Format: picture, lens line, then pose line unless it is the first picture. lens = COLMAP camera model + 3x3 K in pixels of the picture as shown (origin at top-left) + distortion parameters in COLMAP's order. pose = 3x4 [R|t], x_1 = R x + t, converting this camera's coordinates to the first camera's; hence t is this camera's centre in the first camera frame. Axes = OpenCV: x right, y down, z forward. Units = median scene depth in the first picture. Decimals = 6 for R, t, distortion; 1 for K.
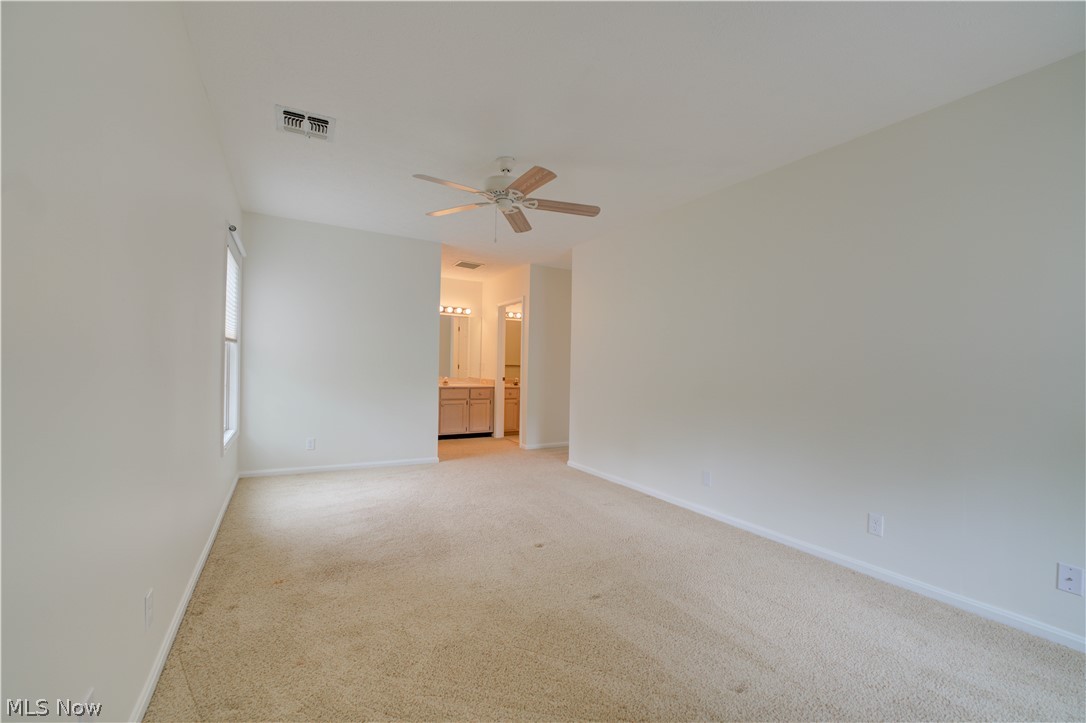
lens RADIAL K [[436.1, 0, 539.6], [0, 436.1, 360.9], [0, 0, 1]] dist [-0.031811, 0.004336]
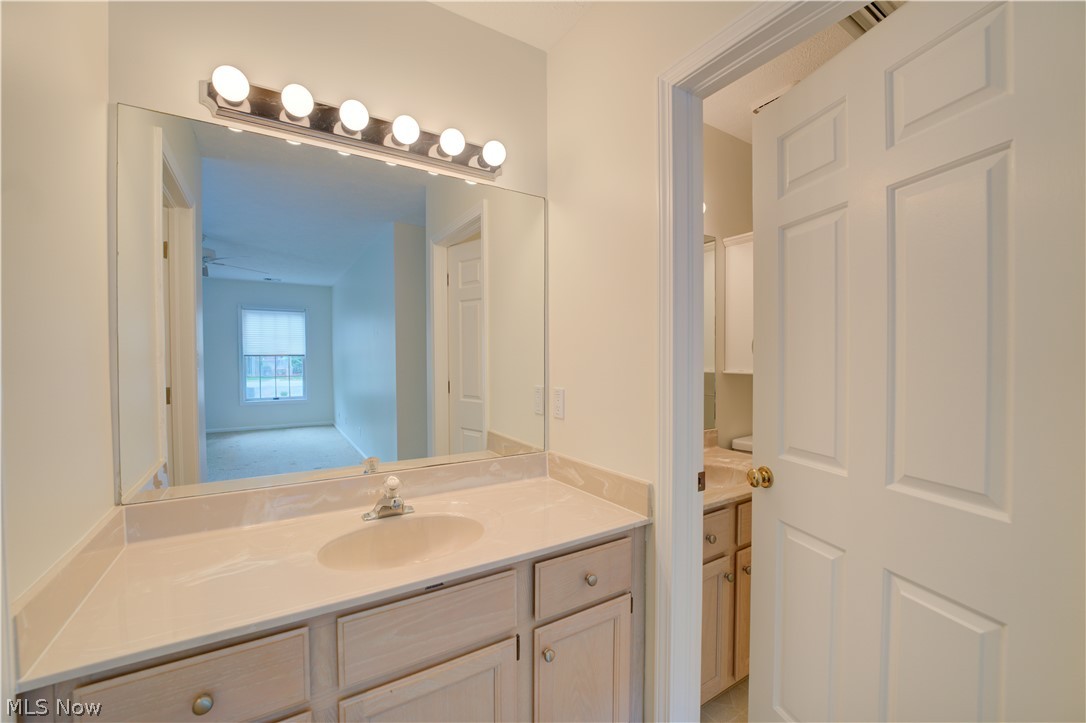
lens RADIAL K [[436.1, 0, 540.2], [0, 436.1, 363.0], [0, 0, 1]] dist [-0.031811, 0.004336]
pose [[0.999421, -0.023370, 0.024730, -0.159520], [0.022838, 0.999506, 0.021600, -0.015820], [-0.025223, -0.021023, 0.999461, 0.837813]]
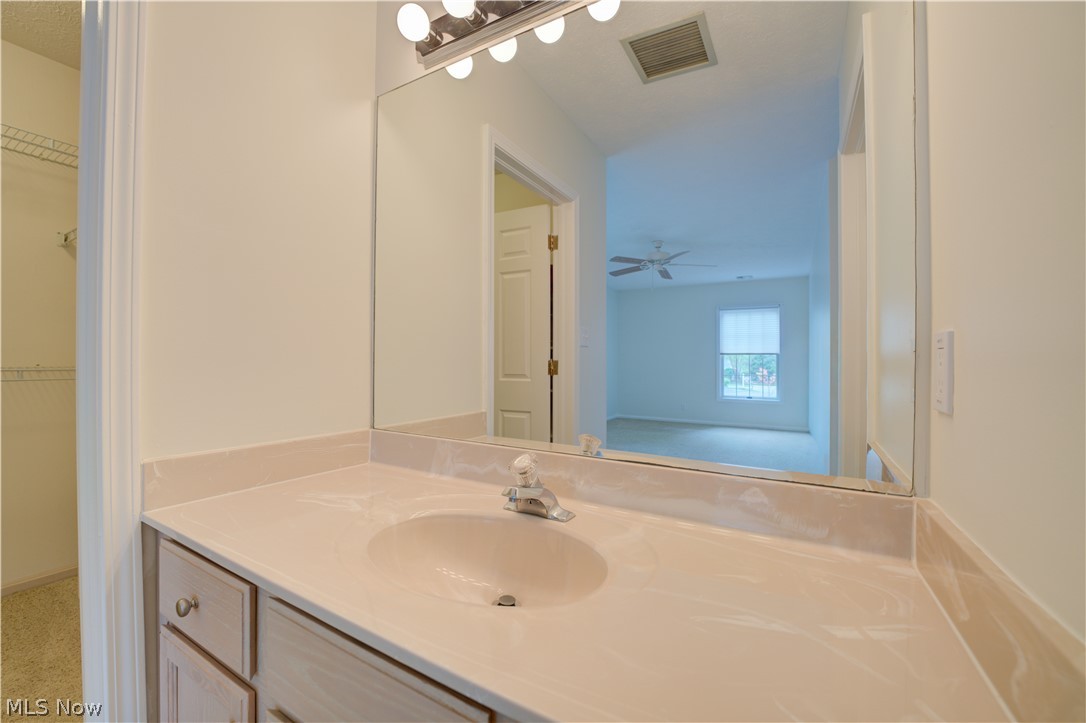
lens RADIAL K [[436.1, 0, 544.3], [0, 436.1, 363.1], [0, 0, 1]] dist [-0.031811, 0.004336]
pose [[0.490568, -0.018440, -0.871208, -0.105154], [0.007539, 0.999828, -0.016917, 0.012524], [0.871370, 0.001731, 0.490623, 0.973629]]
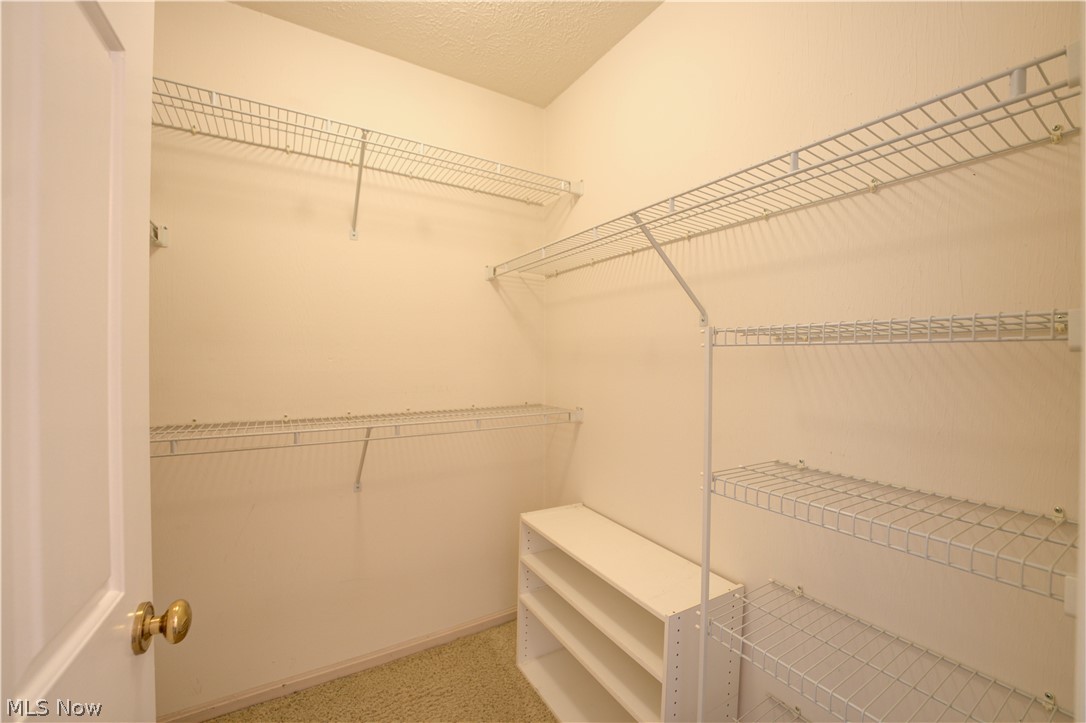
lens RADIAL K [[436.1, 0, 548.6], [0, 436.1, 362.4], [0, 0, 1]] dist [-0.031811, 0.004336]
pose [[0.028047, -0.023290, -0.999335, -0.244464], [0.000523, 0.999729, -0.023284, -0.017082], [0.999606, 0.000130, 0.028051, 0.848734]]
